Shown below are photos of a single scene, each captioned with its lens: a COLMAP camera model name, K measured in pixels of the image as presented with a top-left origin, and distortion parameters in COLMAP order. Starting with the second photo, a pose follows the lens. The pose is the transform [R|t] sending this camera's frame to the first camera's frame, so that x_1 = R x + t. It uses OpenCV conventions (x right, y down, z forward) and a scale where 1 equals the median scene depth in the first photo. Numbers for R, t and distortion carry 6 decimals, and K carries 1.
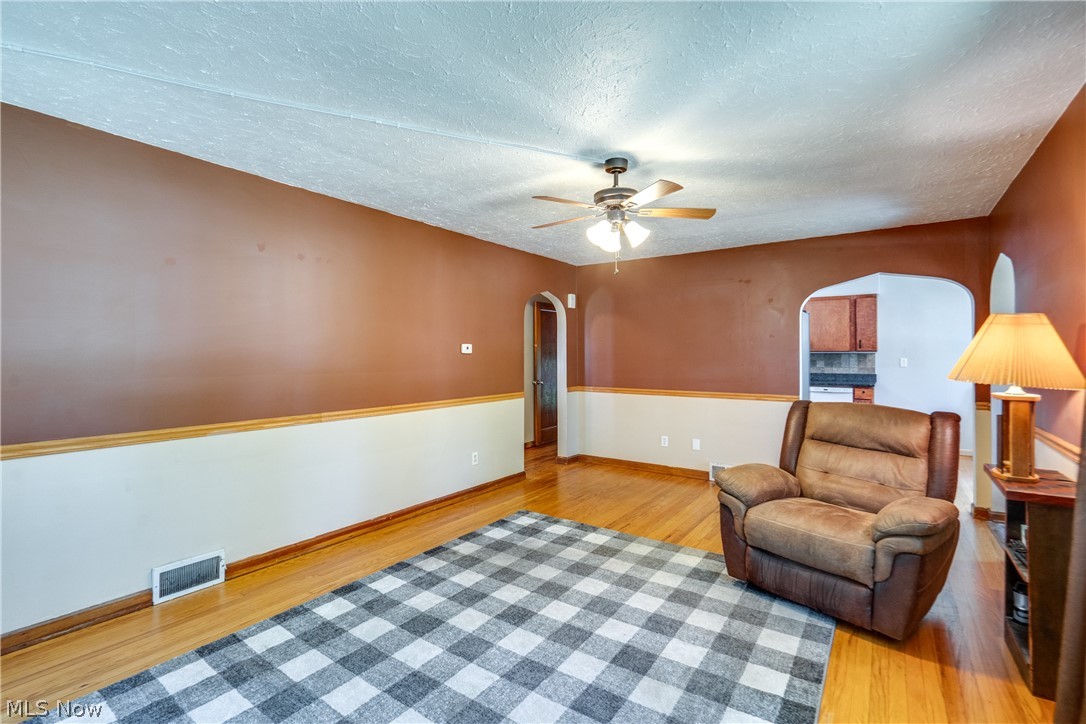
lens RADIAL K [[492.7, 0, 538.9], [0, 492.7, 350.8], [0, 0, 1]] dist [-0.002917, 0.000507]
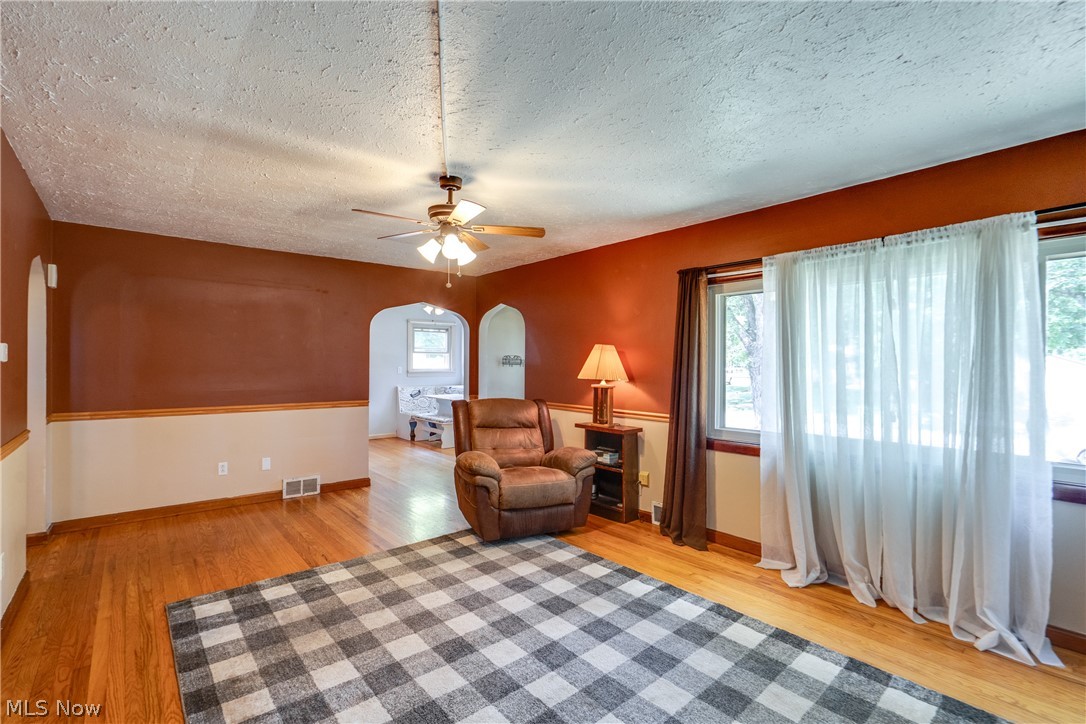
lens RADIAL K [[492.9, 0, 540.4], [0, 492.9, 364.2], [0, 0, 1]] dist [-0.002057, 0.000424]
pose [[0.259626, -0.001485, 0.965708, -0.759323], [-0.011925, 0.999918, 0.004743, -0.002709], [-0.965636, -0.012747, 0.259587, 0.519348]]
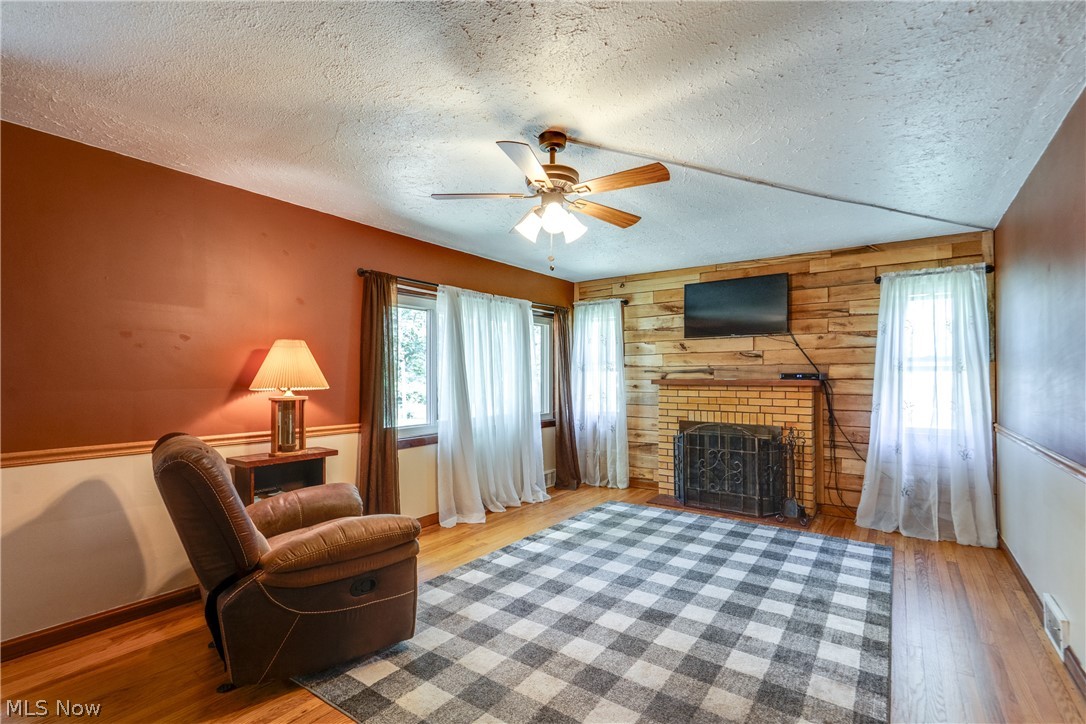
lens RADIAL K [[496.6, 0, 536.8], [0, 496.6, 373.5], [0, 0, 1]] dist [-0.001102, 0.000174]
pose [[-0.999816, -0.001459, 0.019138, 0.160558], [-0.001707, 0.999914, -0.012969, 0.026873], [-0.019118, -0.013000, -0.999733, 1.753830]]
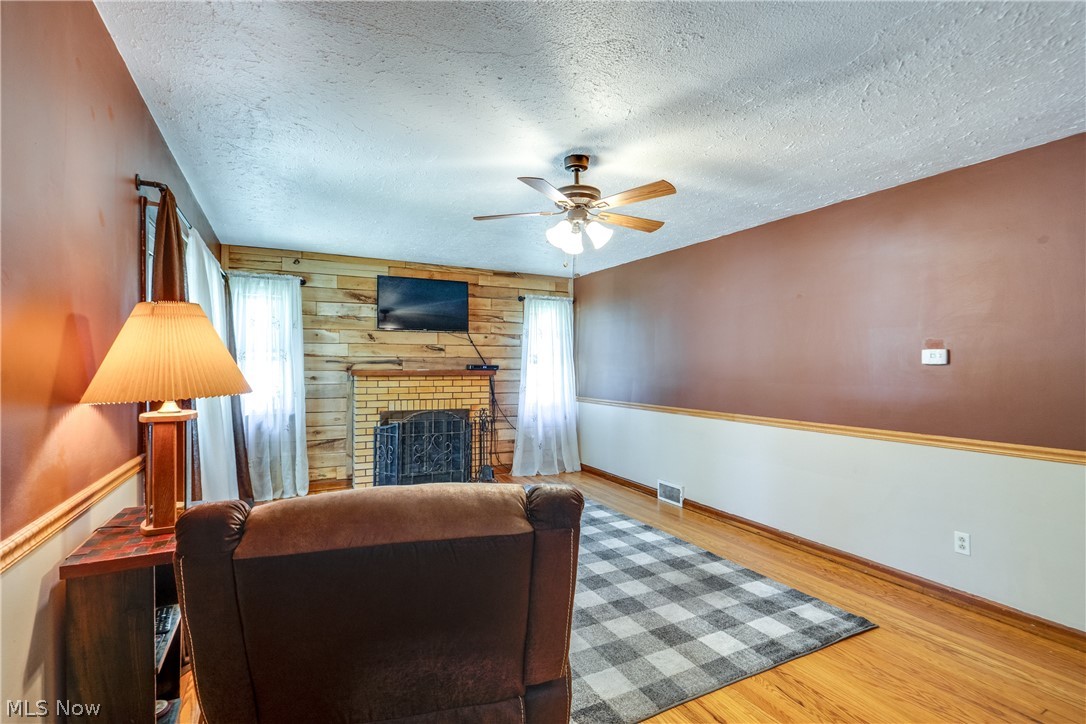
lens RADIAL K [[506.1, 0, 543.8], [0, 506.1, 363.5], [0, 0, 1]] dist [-0.037716, 0.000273]
pose [[-0.465128, -0.006961, -0.885216, 0.990427], [0.000273, 0.999968, -0.008006, 0.015011], [0.885243, -0.003966, -0.465112, 1.327702]]
